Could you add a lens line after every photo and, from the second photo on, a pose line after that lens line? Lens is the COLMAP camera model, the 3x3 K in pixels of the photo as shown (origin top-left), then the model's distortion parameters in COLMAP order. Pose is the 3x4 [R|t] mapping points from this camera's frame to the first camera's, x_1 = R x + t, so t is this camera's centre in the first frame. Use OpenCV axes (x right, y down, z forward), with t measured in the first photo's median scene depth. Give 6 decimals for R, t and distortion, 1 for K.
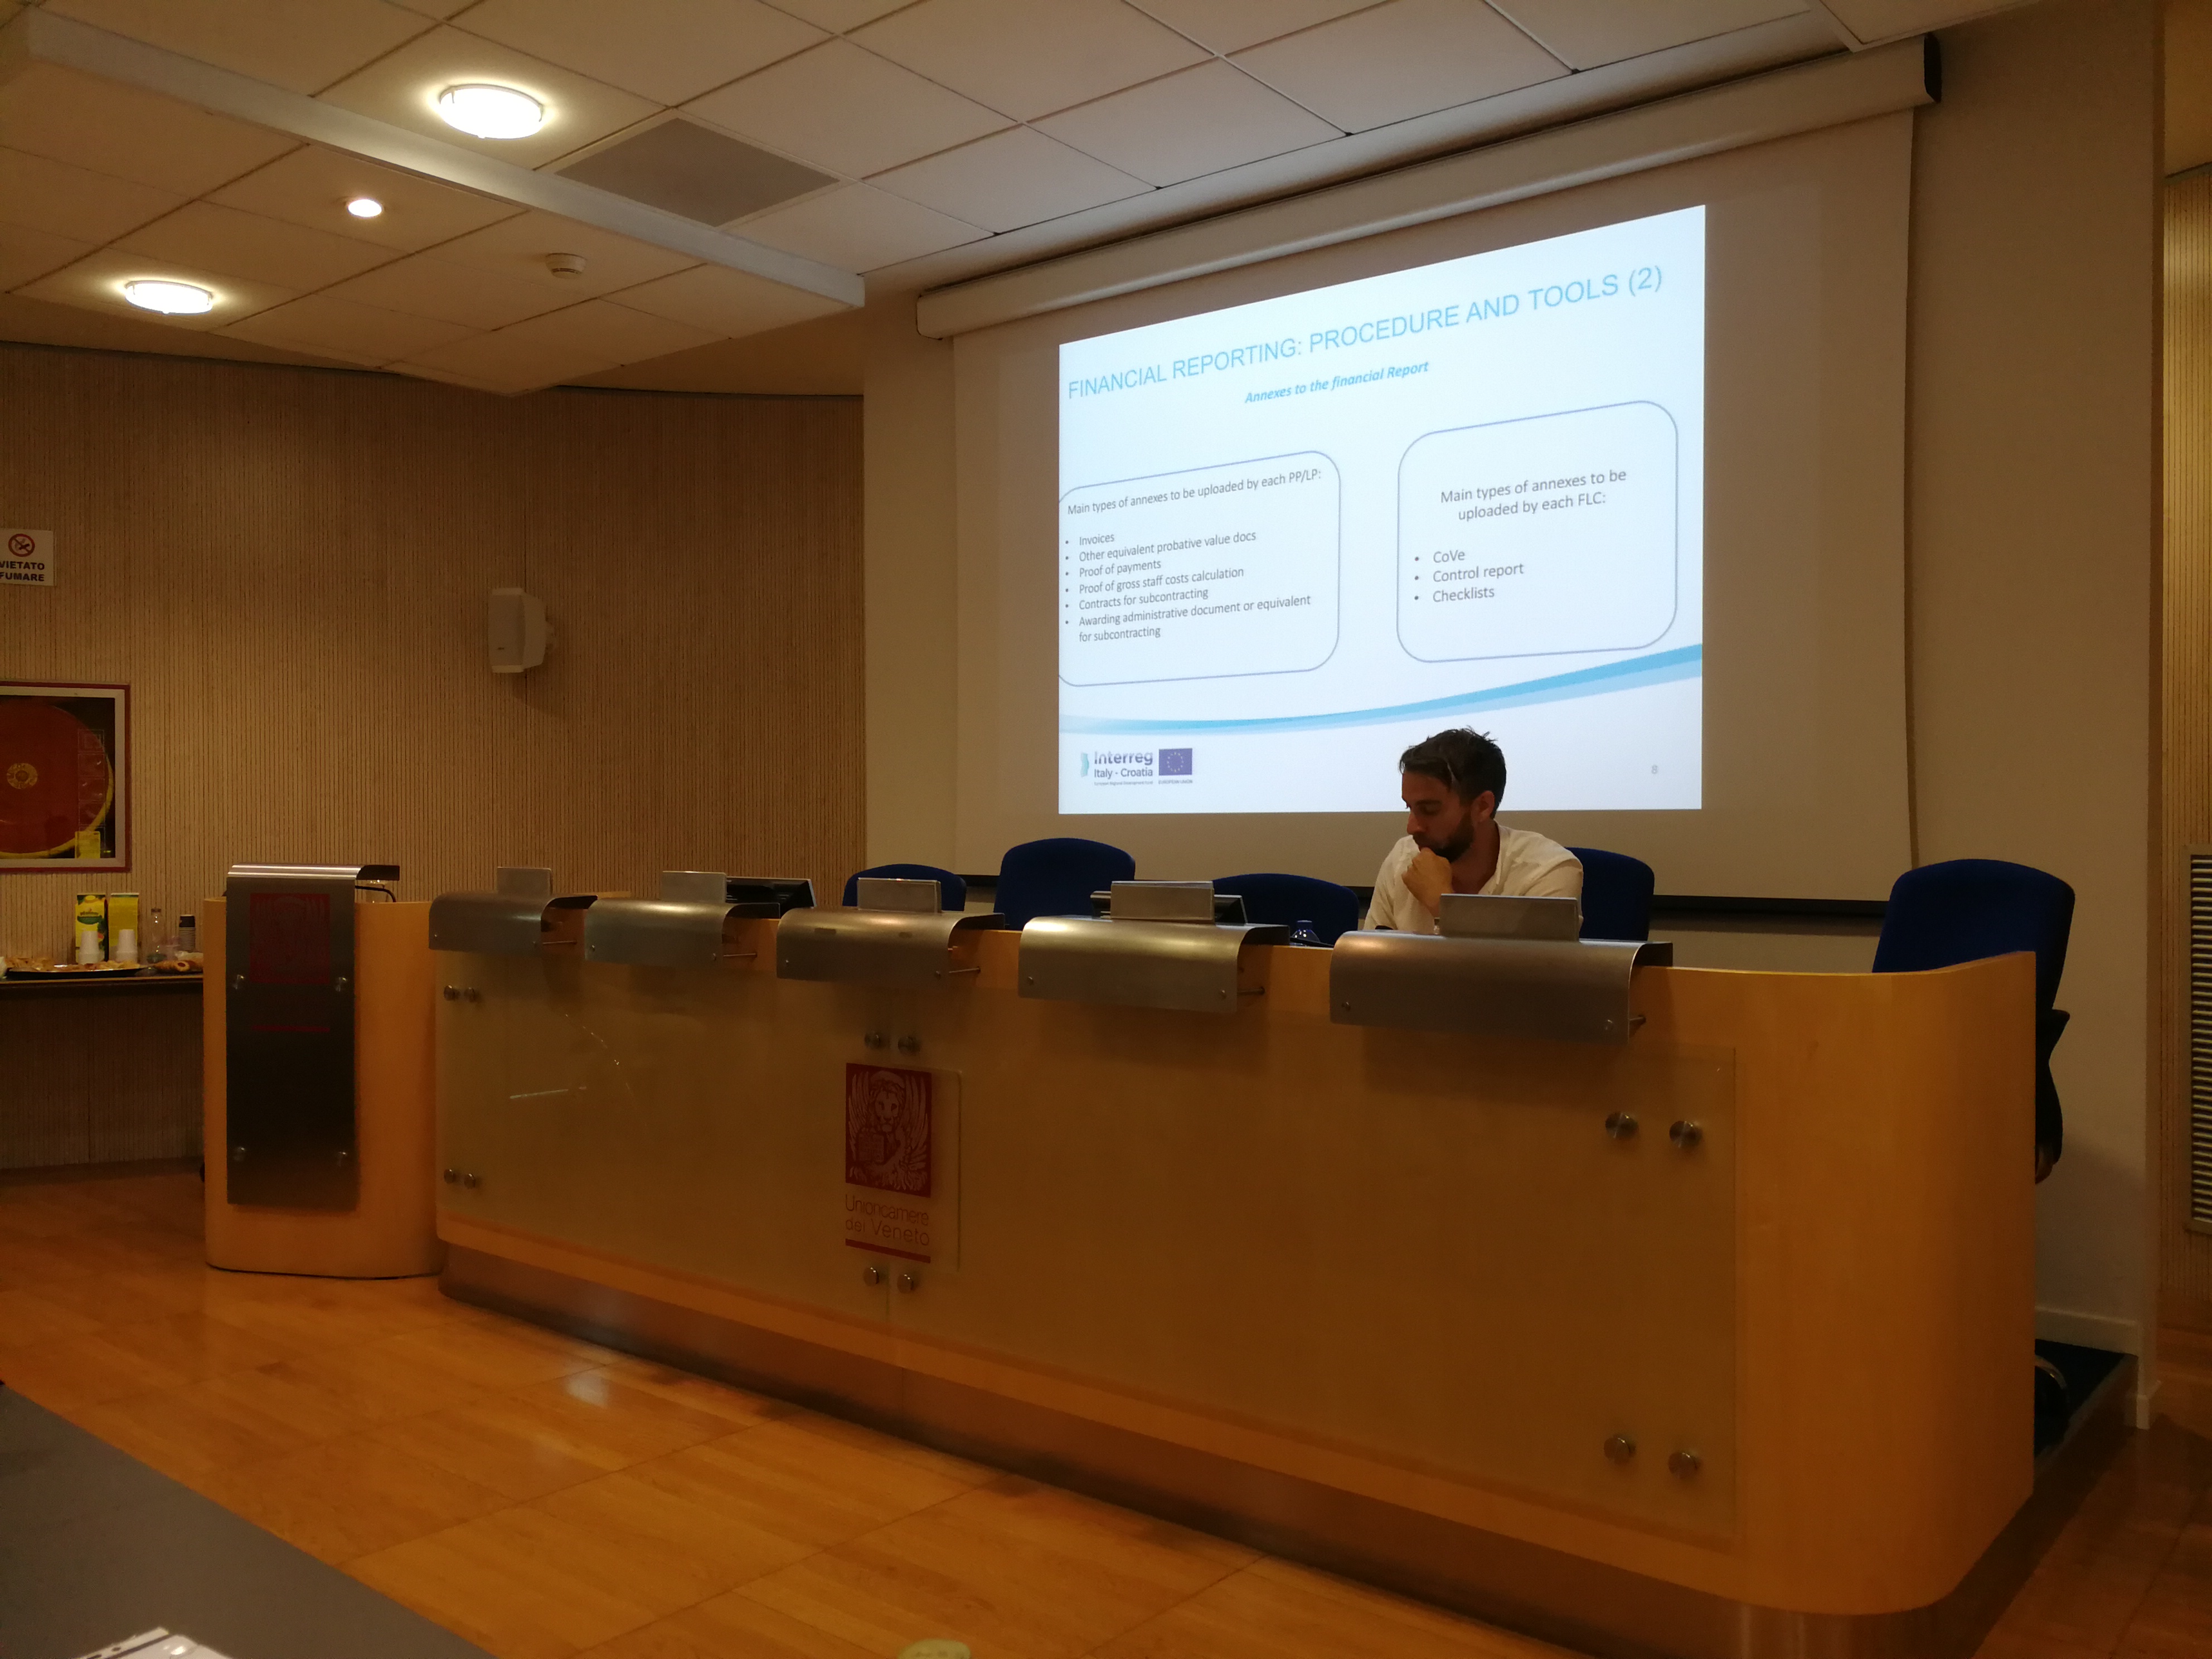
lens RADIAL K [[1783.3, 0, 1082.1], [0, 1783.3, 850.6], [0, 0, 1]] dist [0.017173, -0.009528]
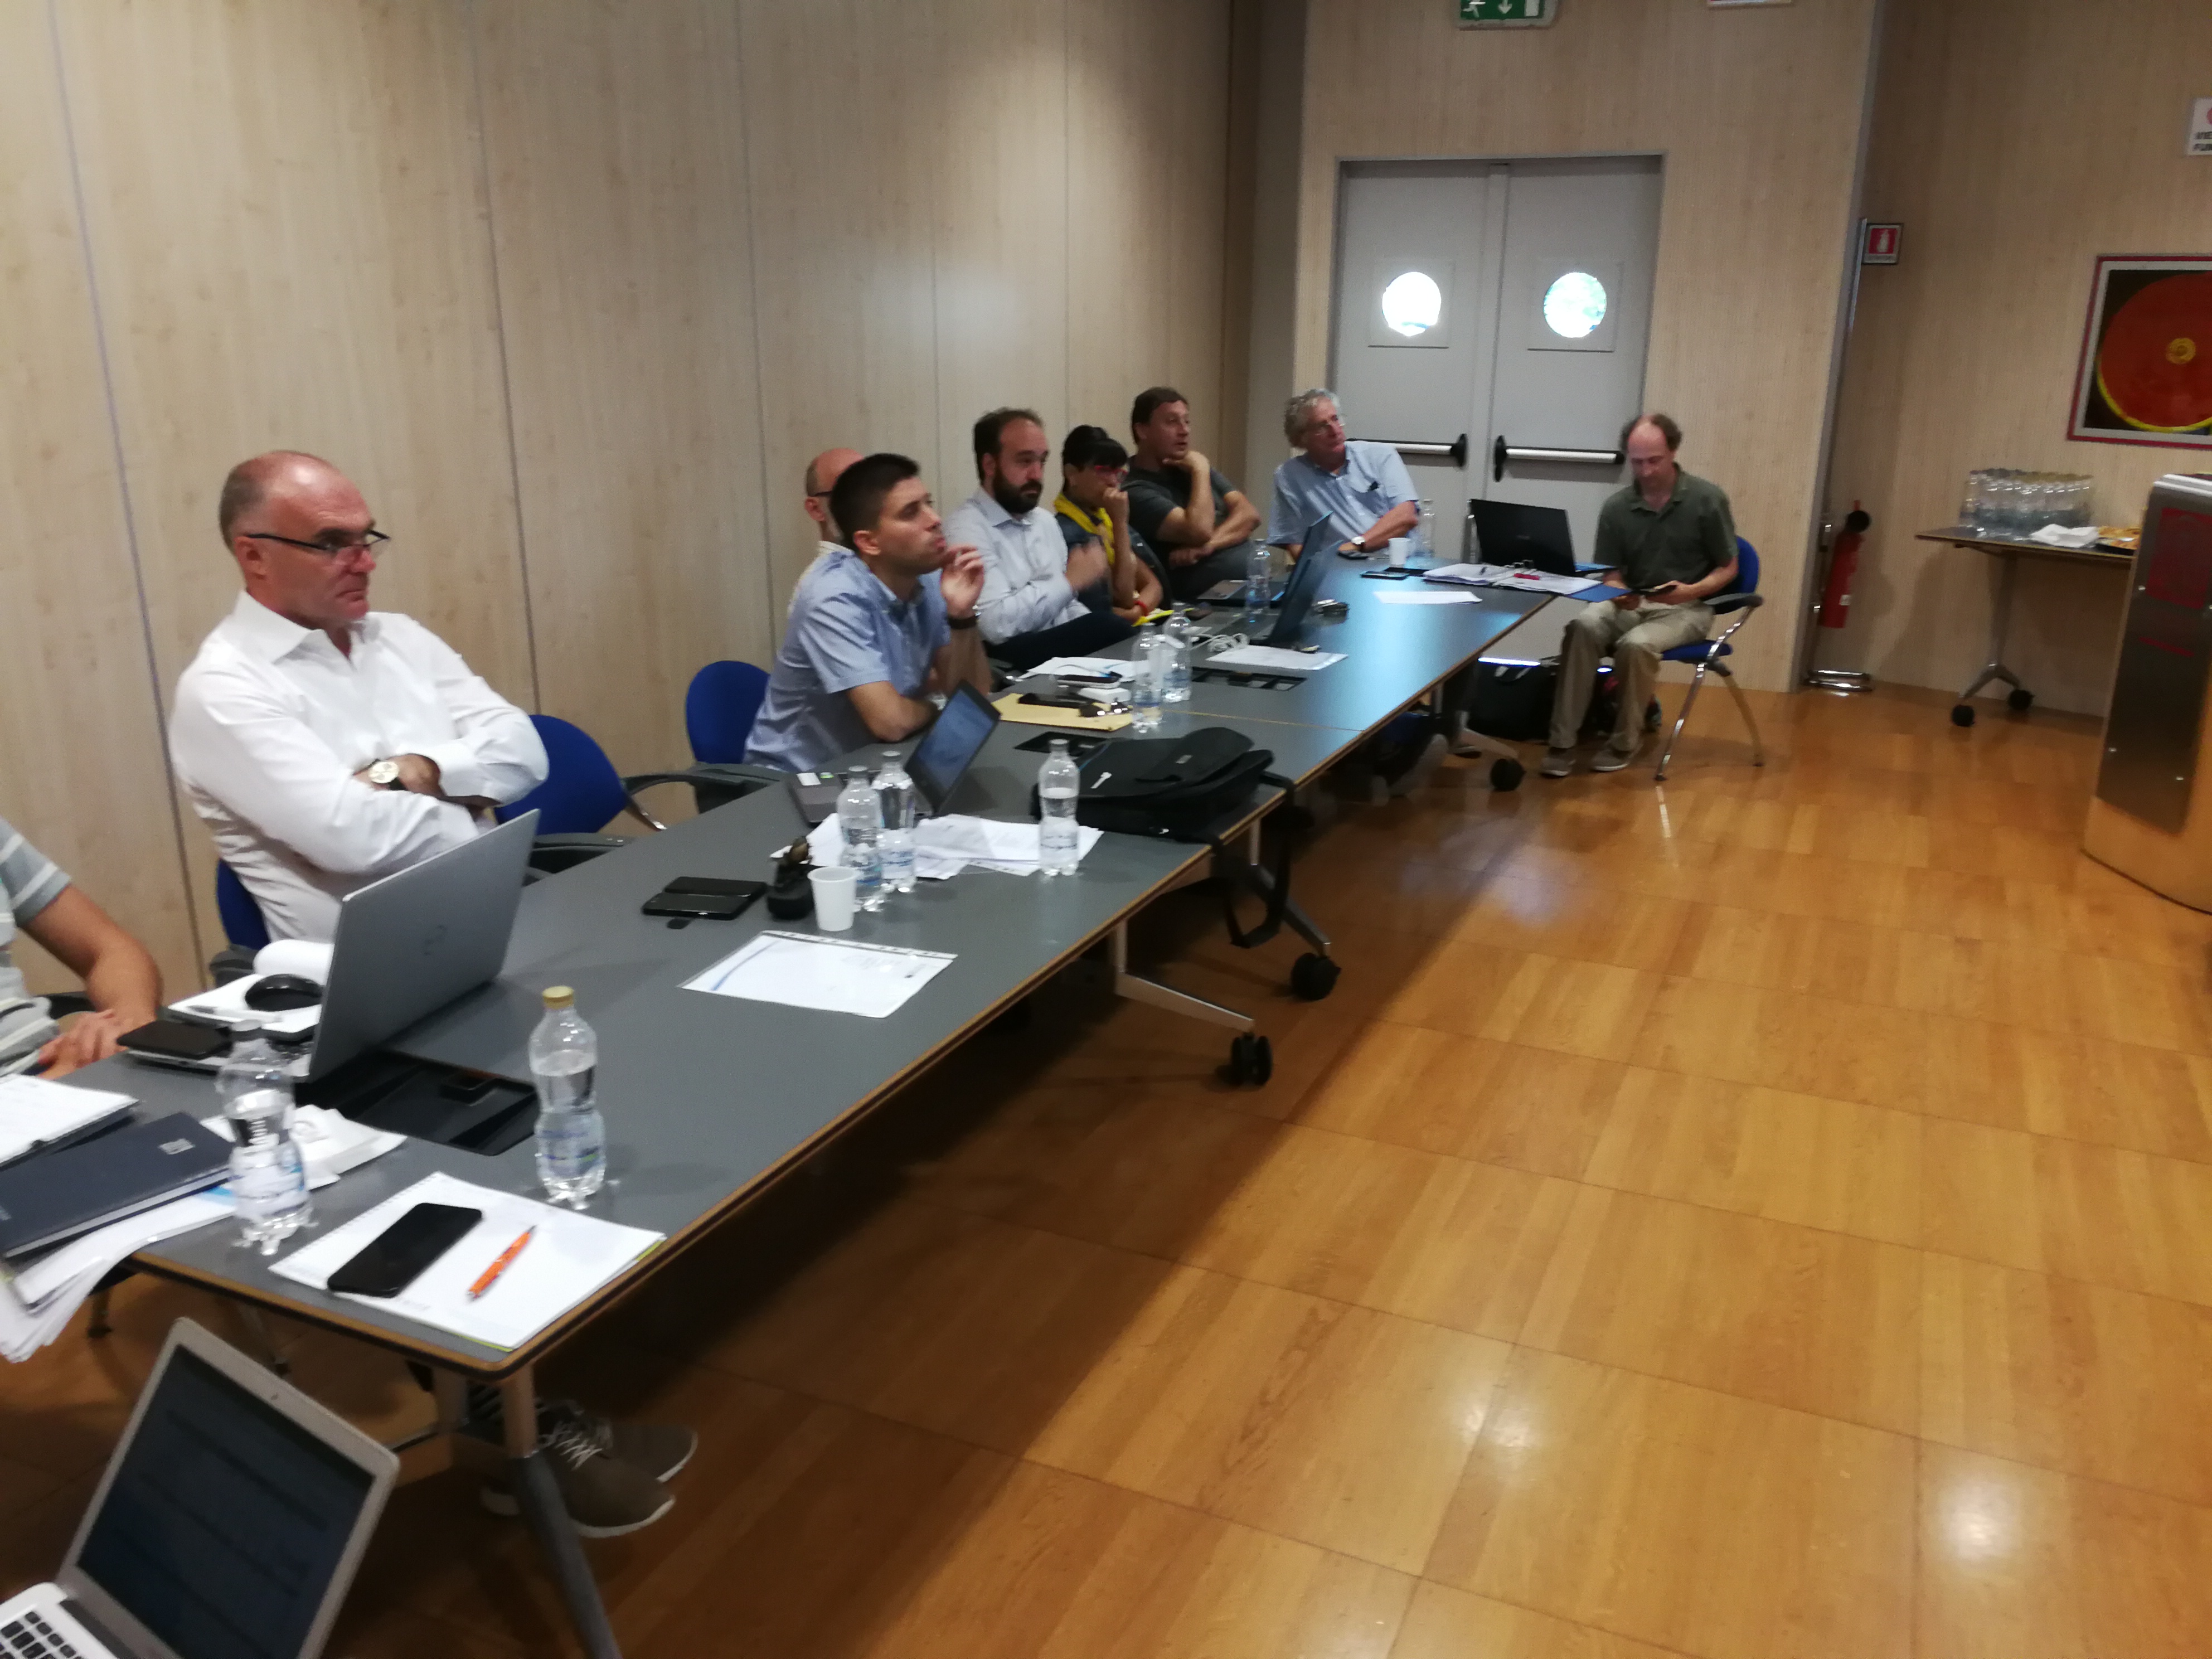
lens RADIAL K [[1742.8, 0, 1113.0], [0, 1742.8, 875.3], [0, 0, 1]] dist [0.045773, -0.076016]
pose [[0.268225, 0.310292, -0.912017, 0.353487], [-0.020047, 0.948300, 0.316741, -0.083343], [0.963148, -0.066674, 0.260578, 0.154189]]
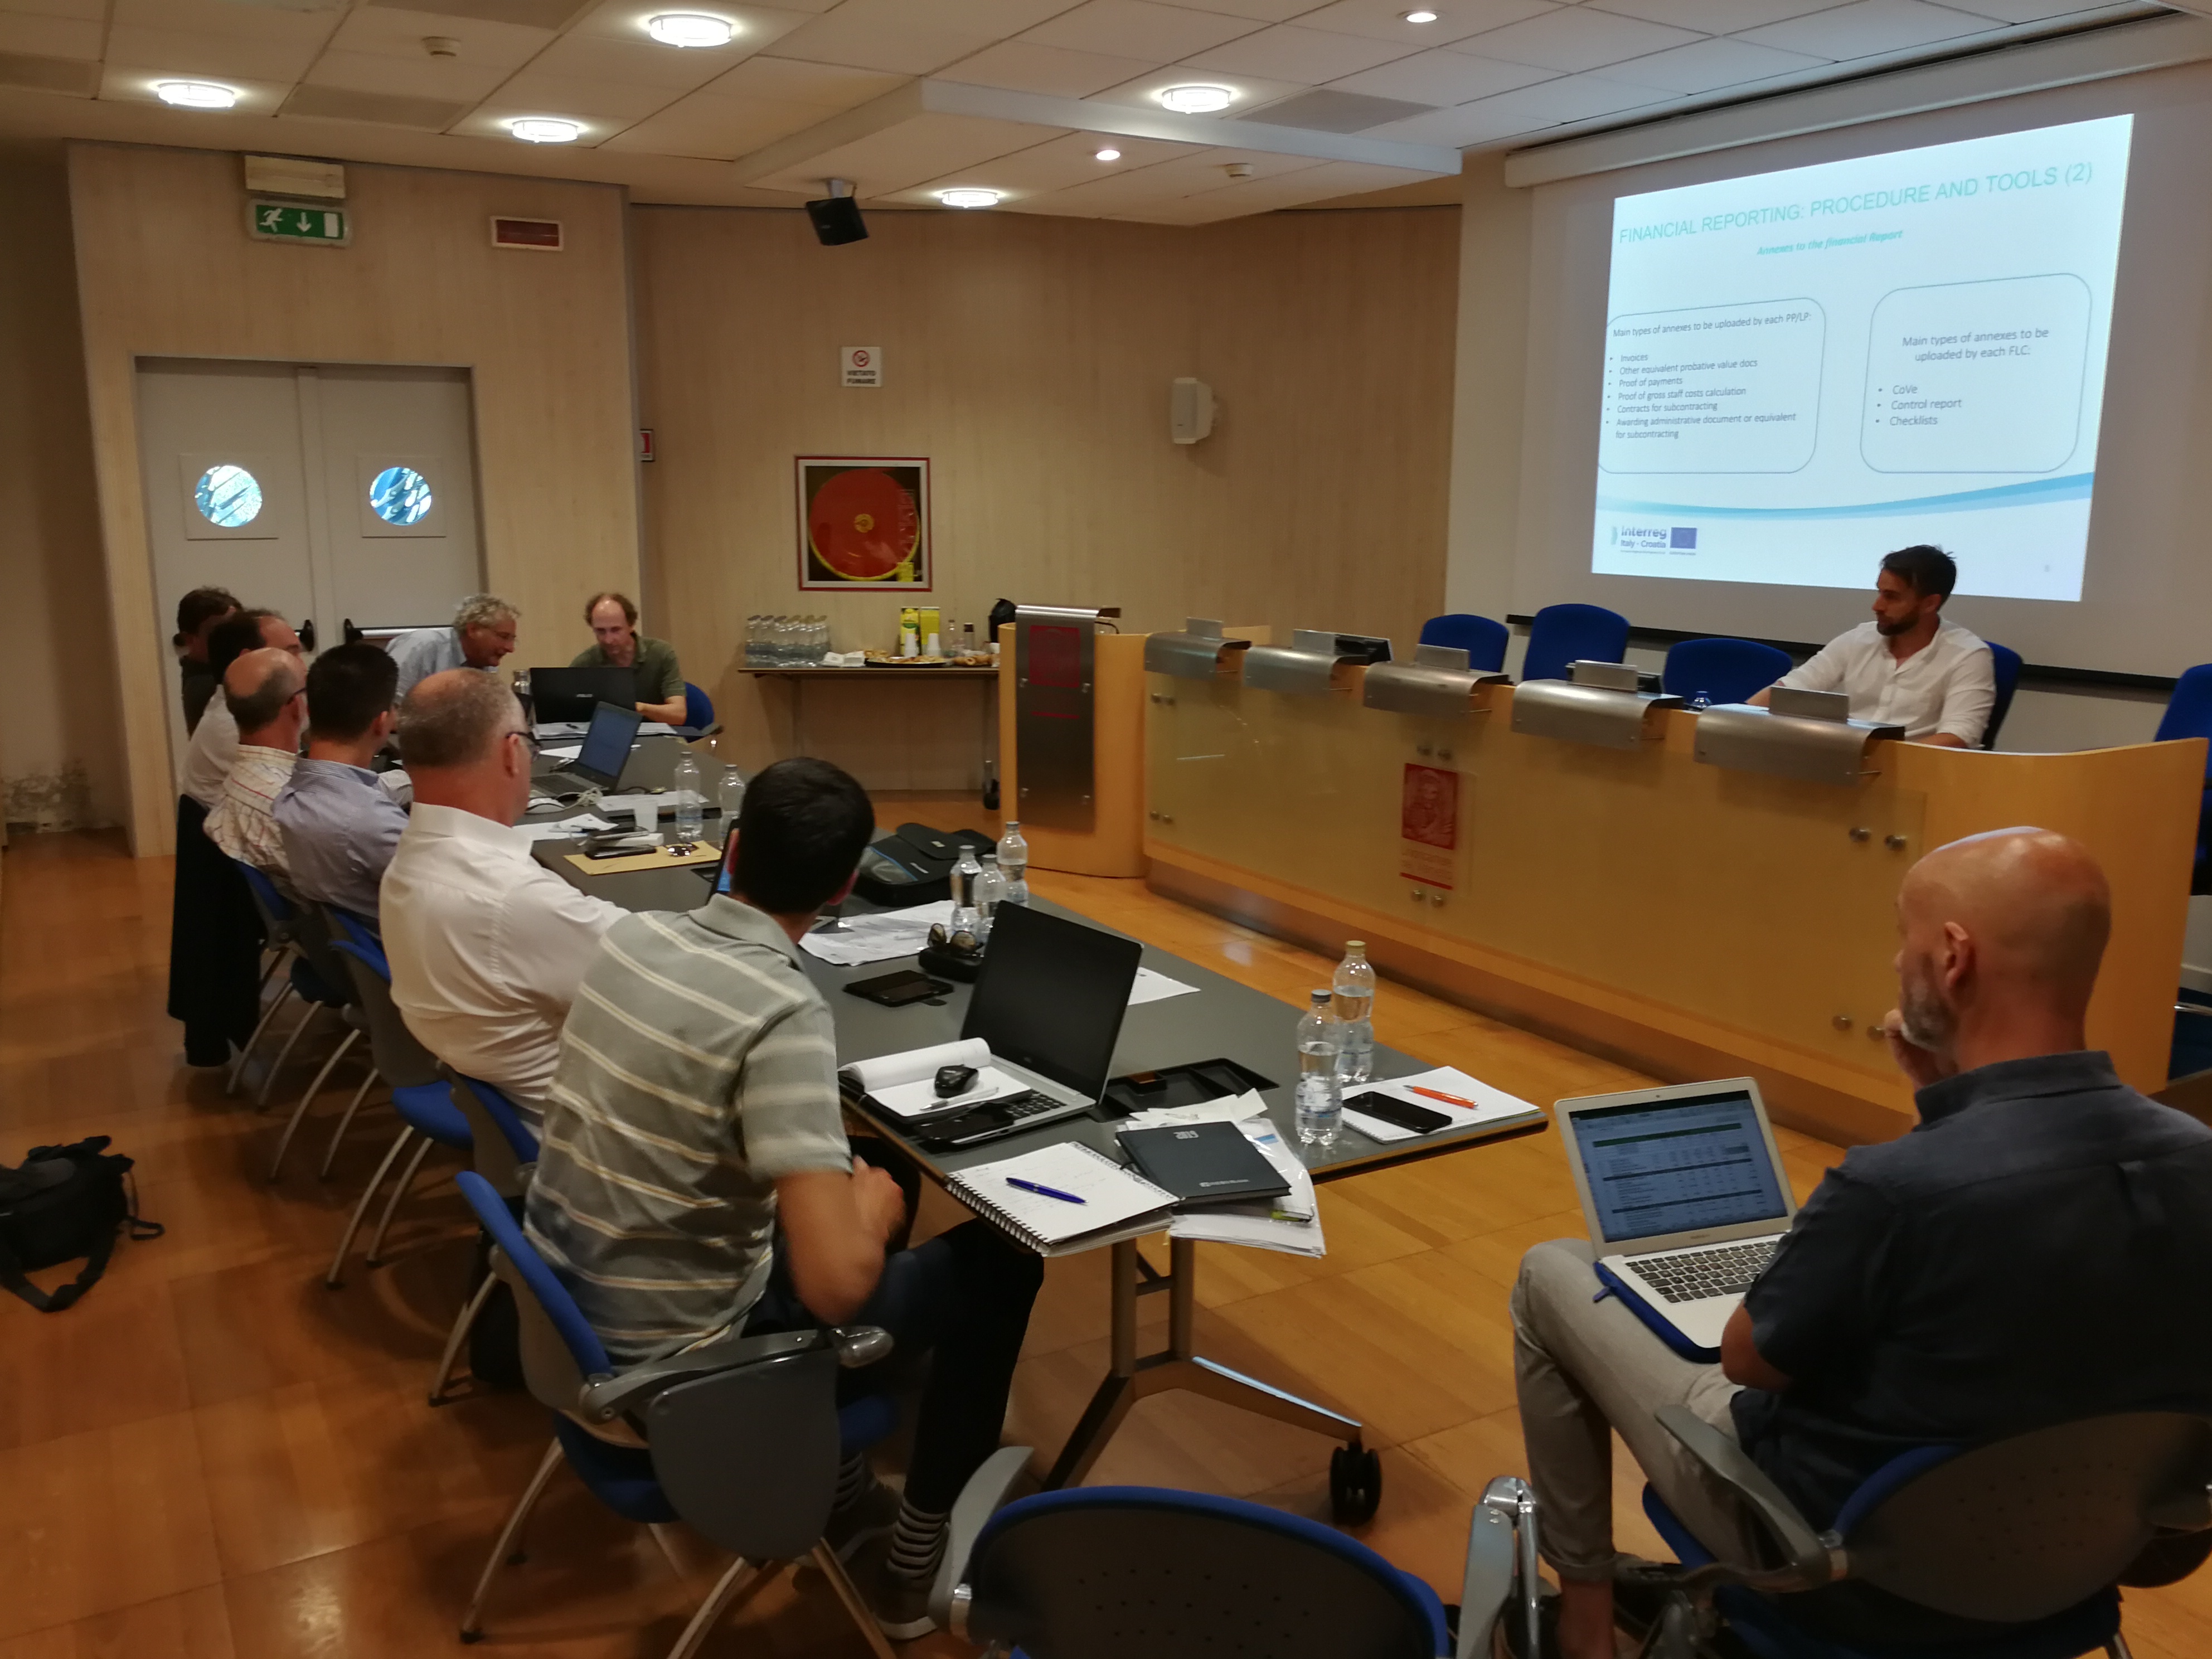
lens RADIAL K [[1783.3, 0, 1082.1], [0, 1783.3, 850.6], [0, 0, 1]] dist [0.017173, -0.009528]
pose [[0.941353, 0.072208, -0.329606, 0.094626], [-0.008061, 0.981368, 0.191970, -0.079975], [0.337327, -0.178054, 0.924396, -0.431499]]
